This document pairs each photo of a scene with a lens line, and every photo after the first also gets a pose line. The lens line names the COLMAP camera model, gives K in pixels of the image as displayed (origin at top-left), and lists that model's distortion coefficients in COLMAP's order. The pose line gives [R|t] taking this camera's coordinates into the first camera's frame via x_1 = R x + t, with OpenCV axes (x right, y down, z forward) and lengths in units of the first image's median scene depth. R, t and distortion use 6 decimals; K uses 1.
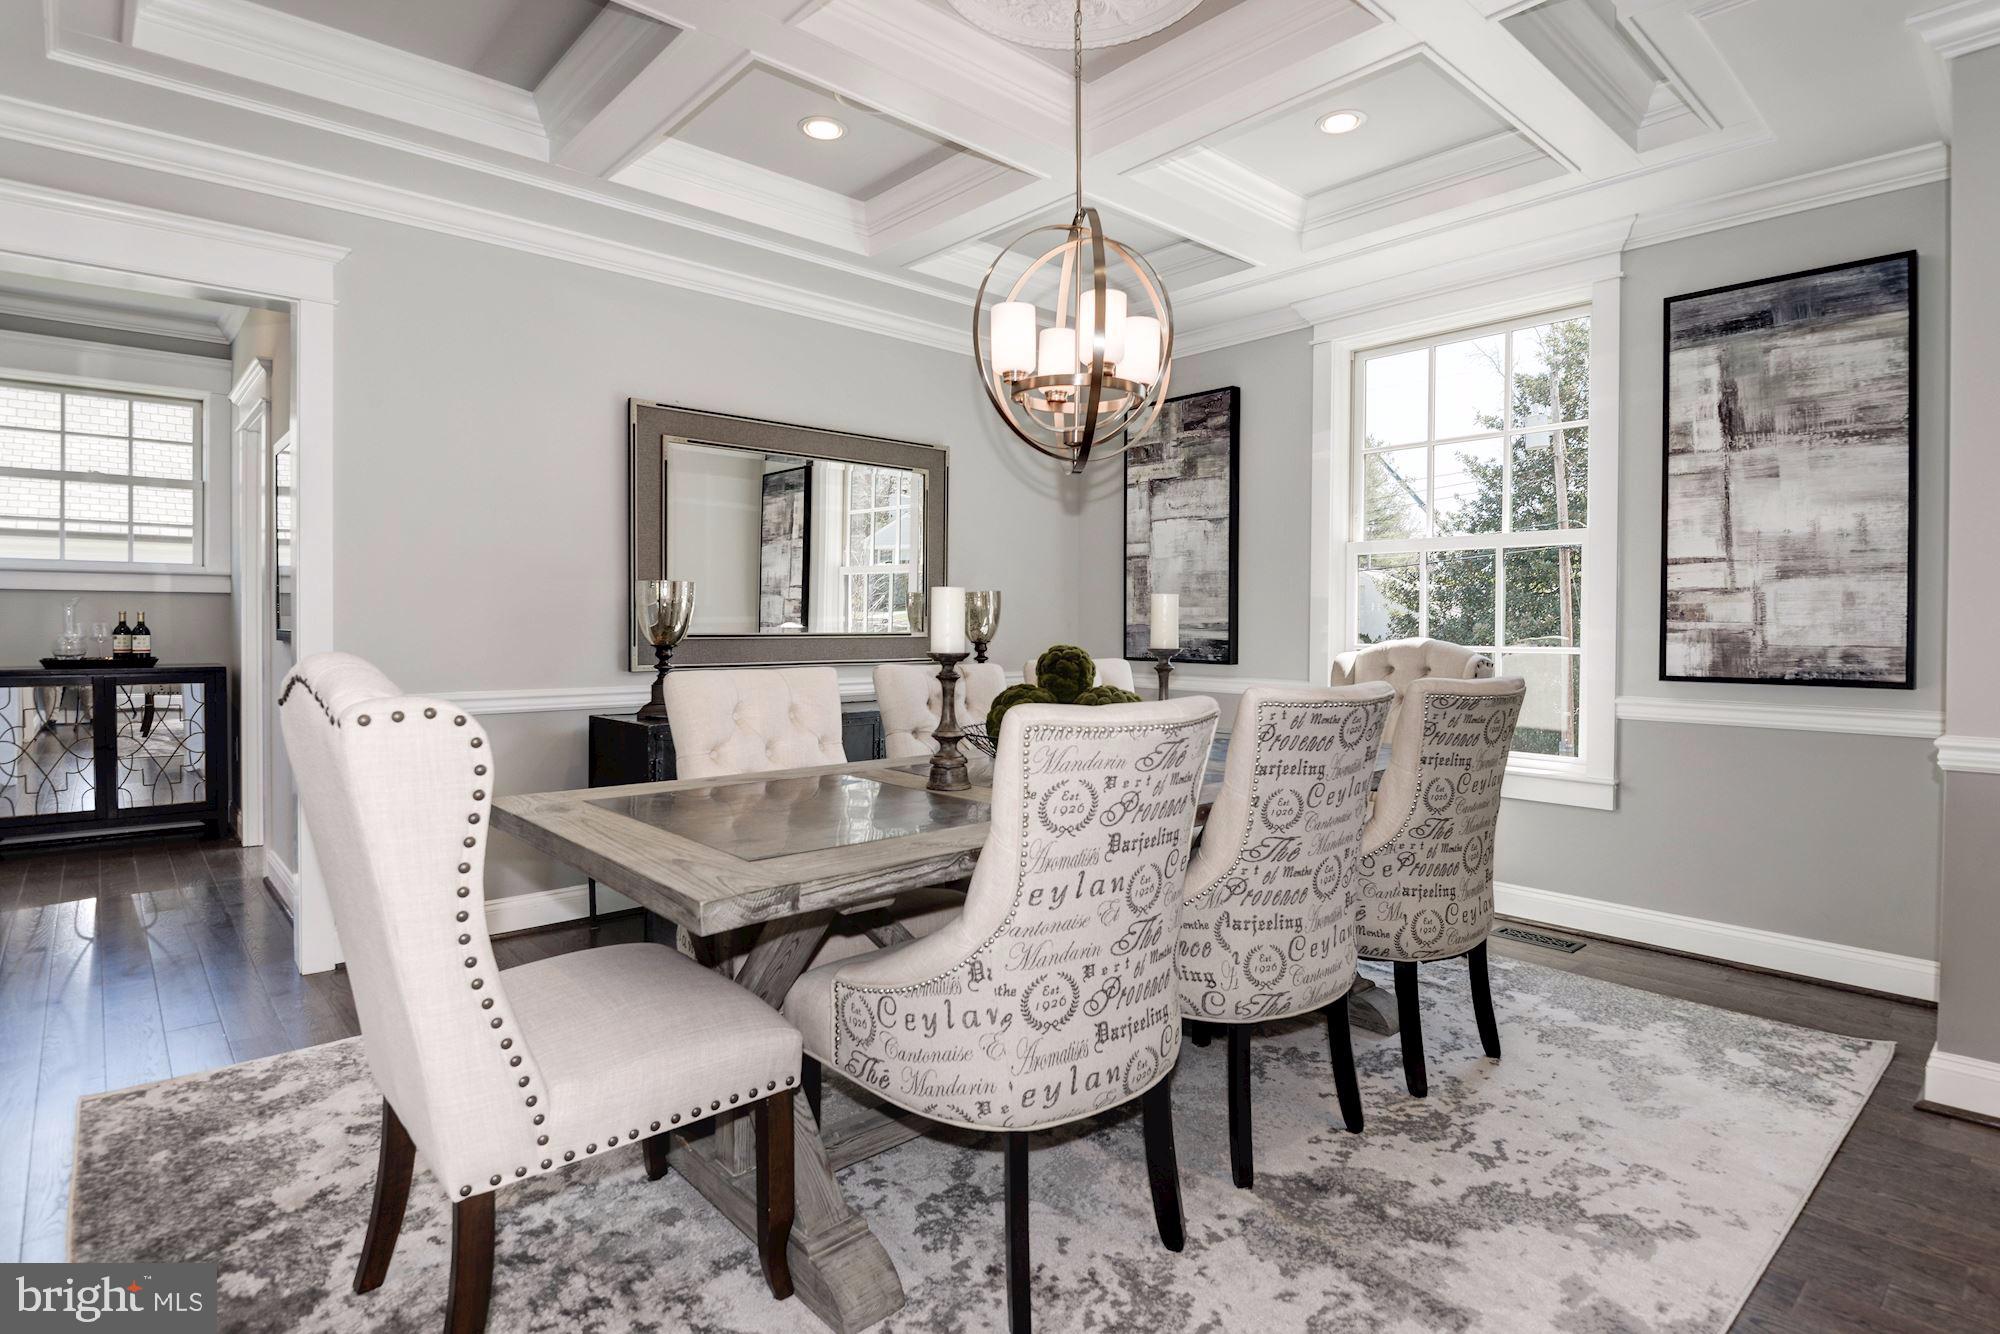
lens RADIAL K [[1029.9, 0, 1038.0], [0, 1029.9, 642.4], [0, 0, 1]] dist [-0.007730, -0.010418]
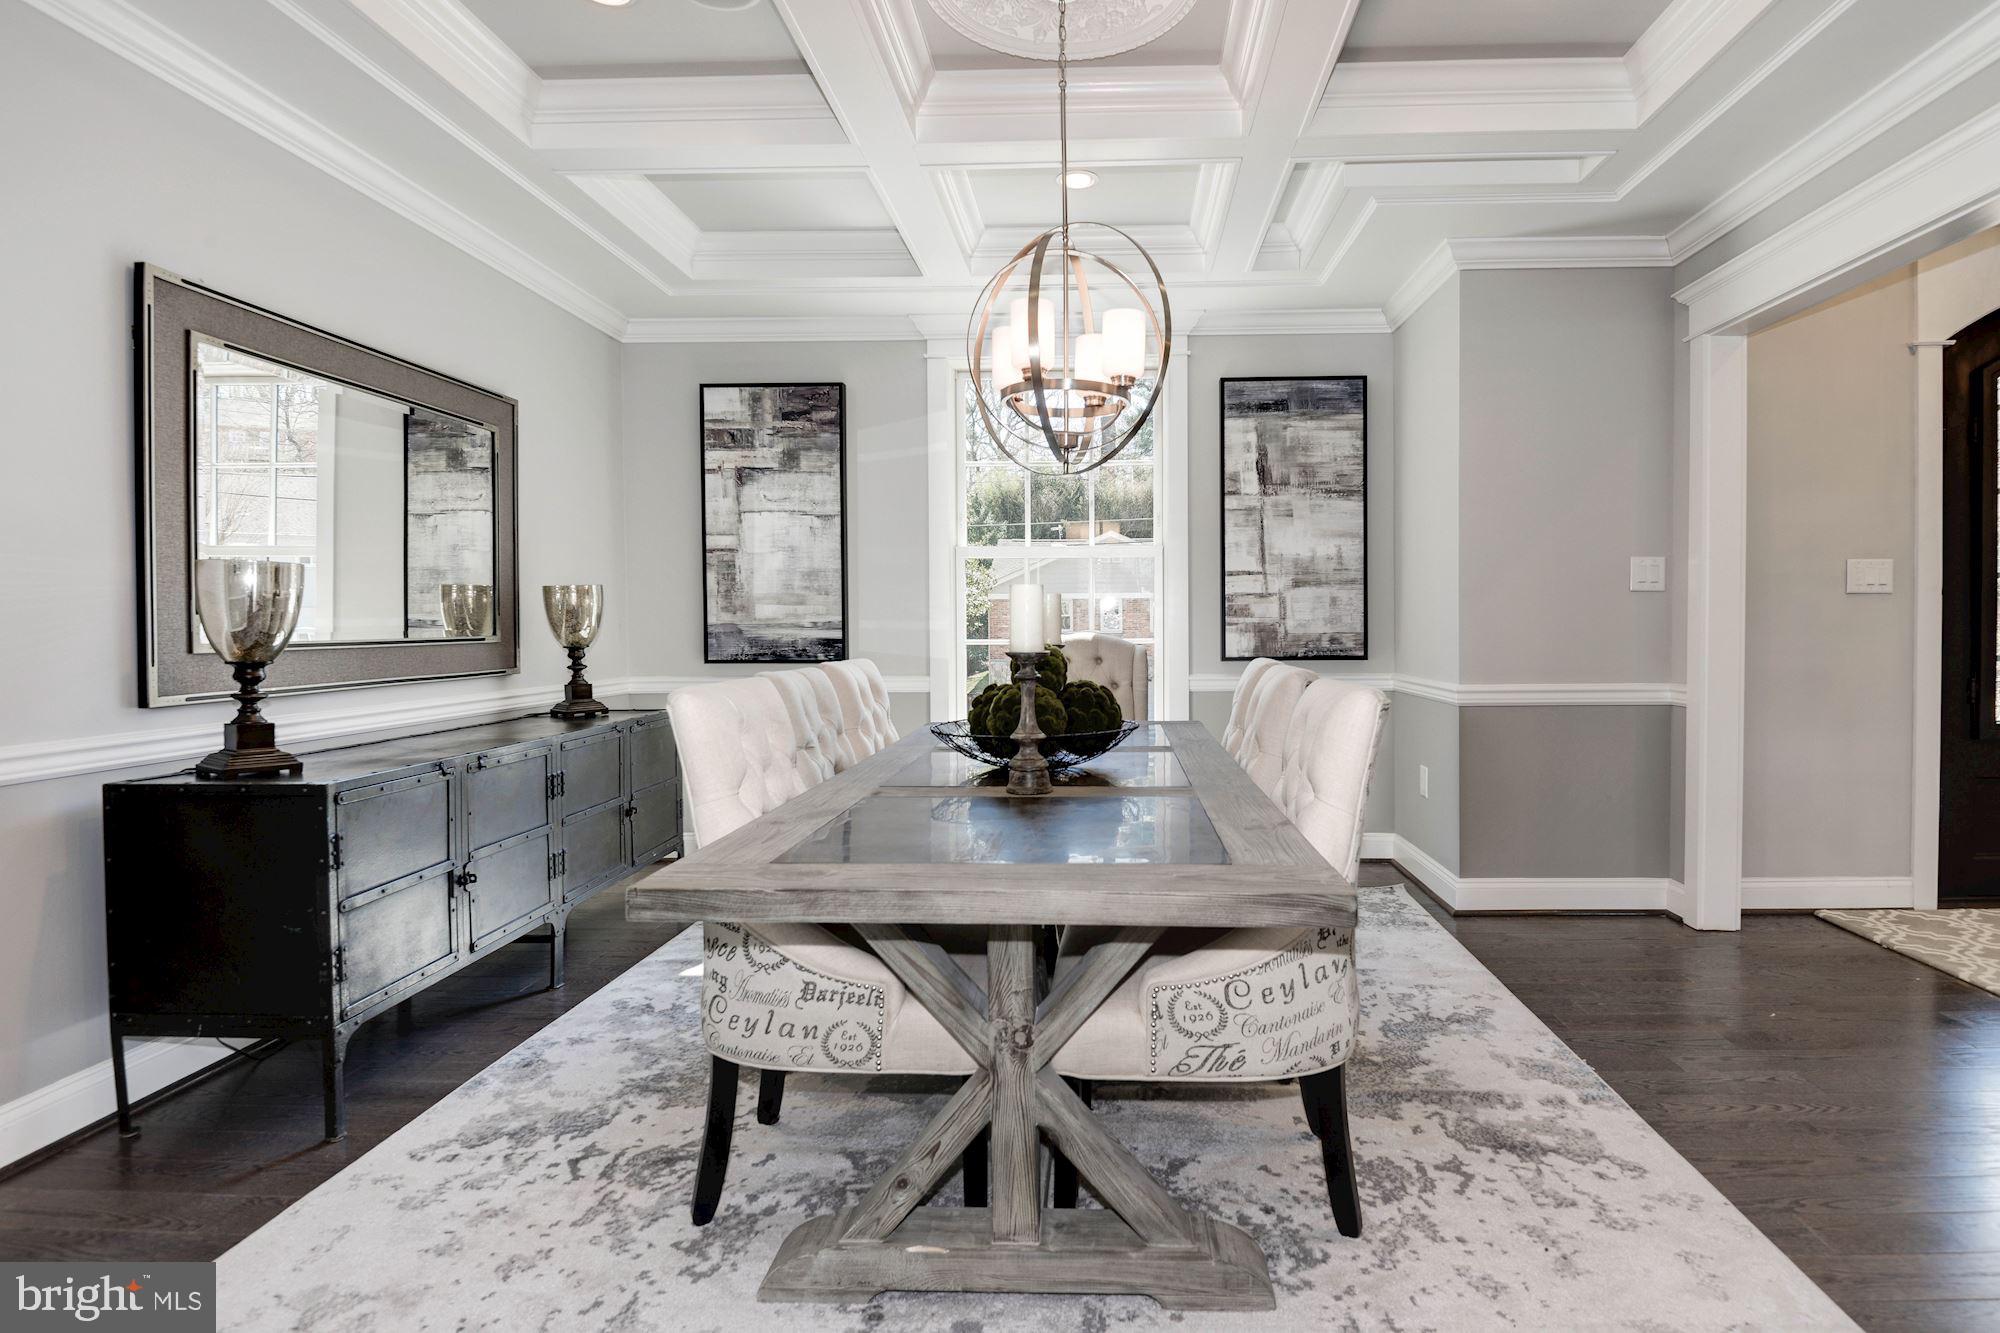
lens RADIAL K [[1029.9, 0, 1078.4], [0, 1029.9, 644.0], [0, 0, 1]] dist [-0.007730, -0.010418]
pose [[0.693402, -0.022526, 0.720199, -0.506368], [0.020661, 0.999722, 0.011377, -0.004769], [-0.720255, 0.006991, 0.693674, 0.200463]]
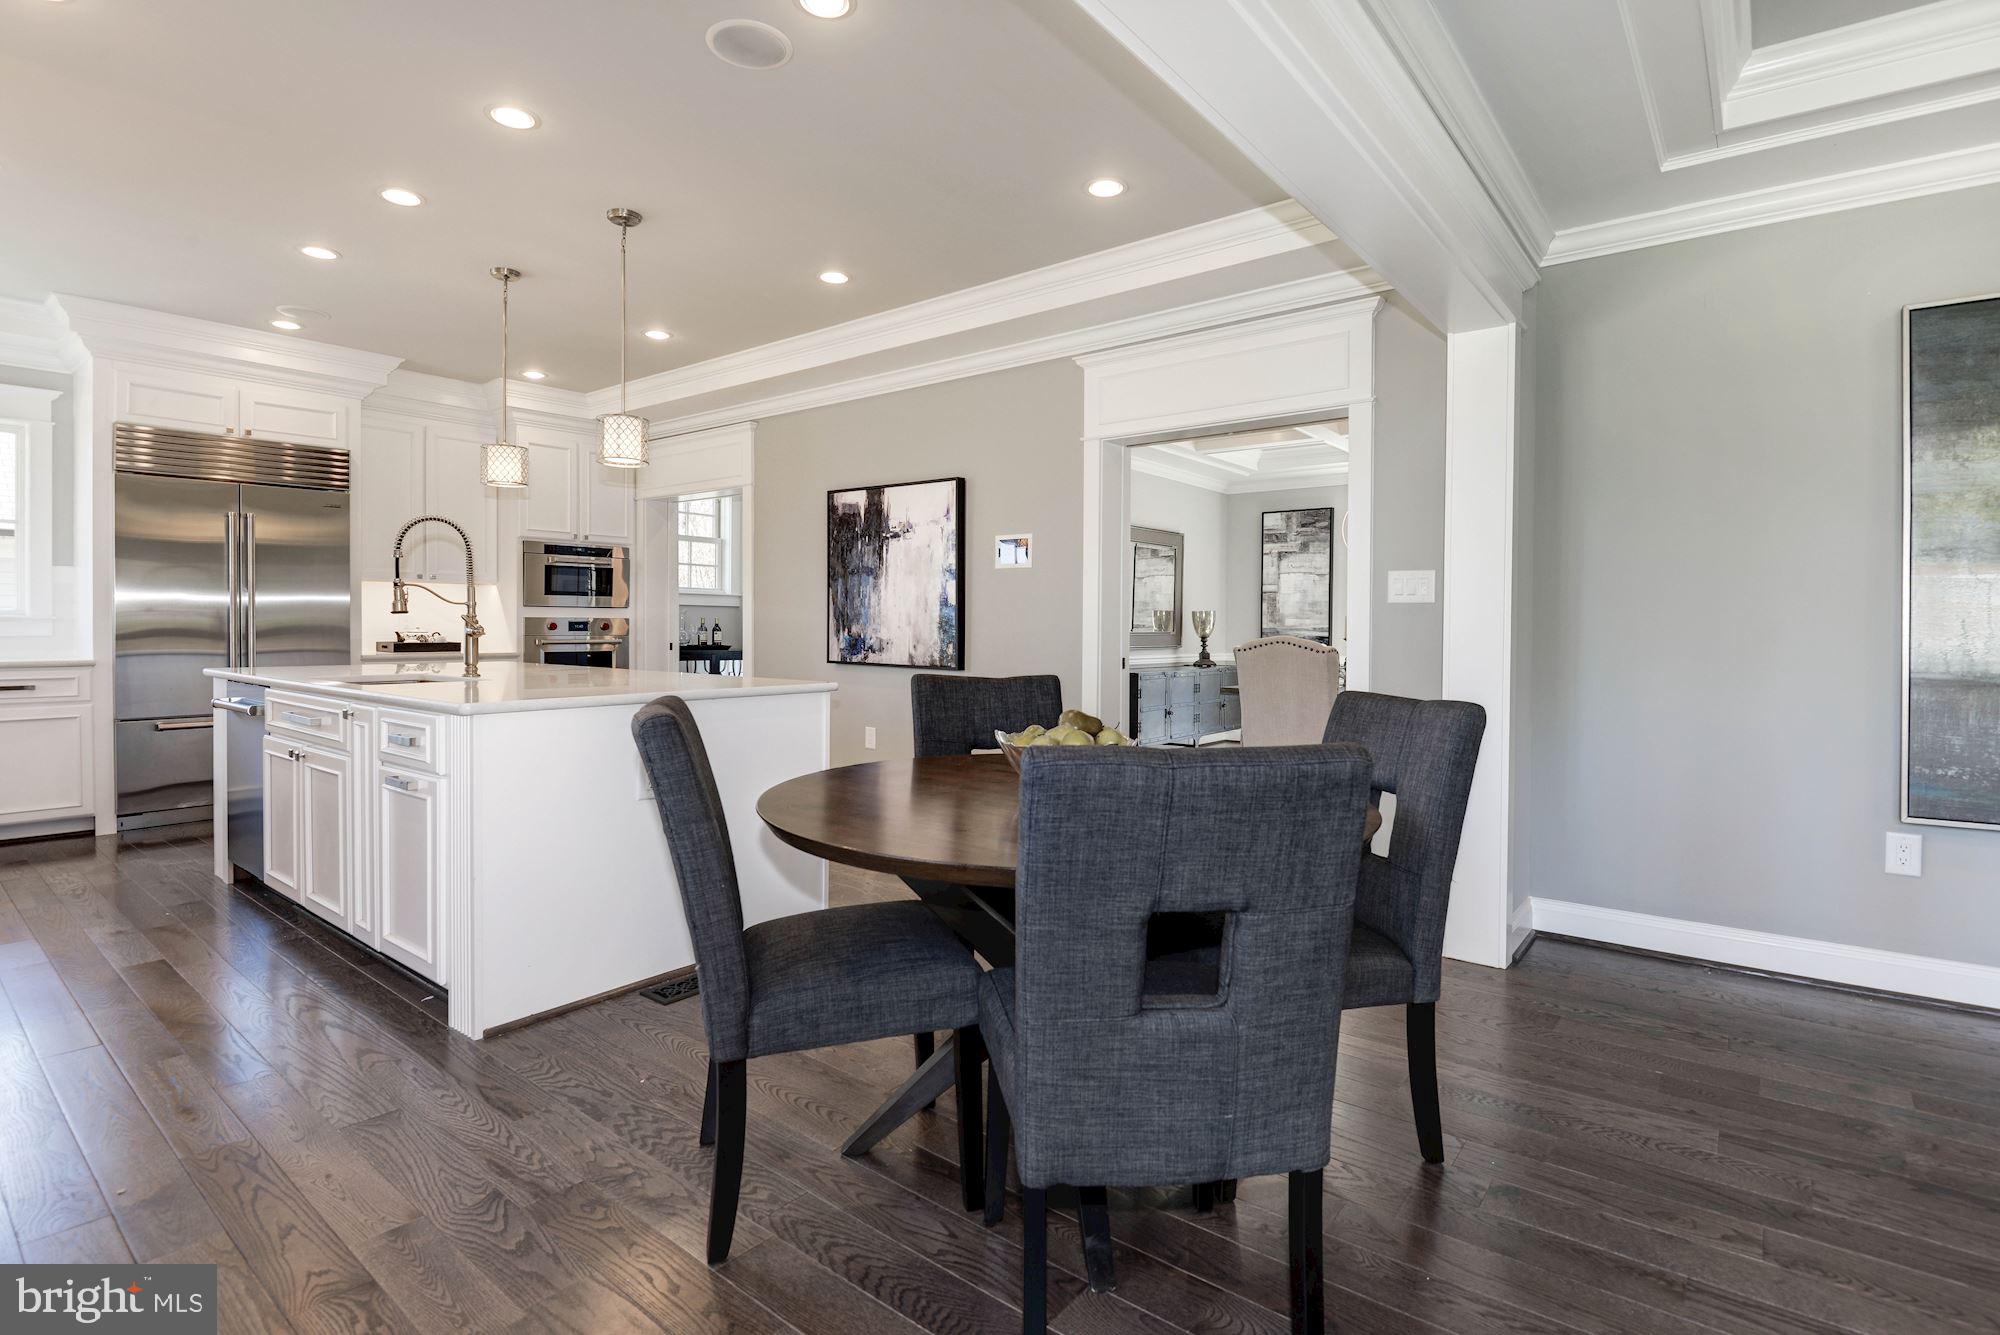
lens RADIAL K [[961.4, 0, 978.7], [0, 961.4, 652.4], [0, 0, 1]] dist [0.000697, -0.000474]
pose [[0.990811, 0.001808, 0.135238, -0.985116], [-0.003297, 0.999936, 0.010783, 0.014877], [-0.135210, -0.011130, 0.990754, -0.991570]]
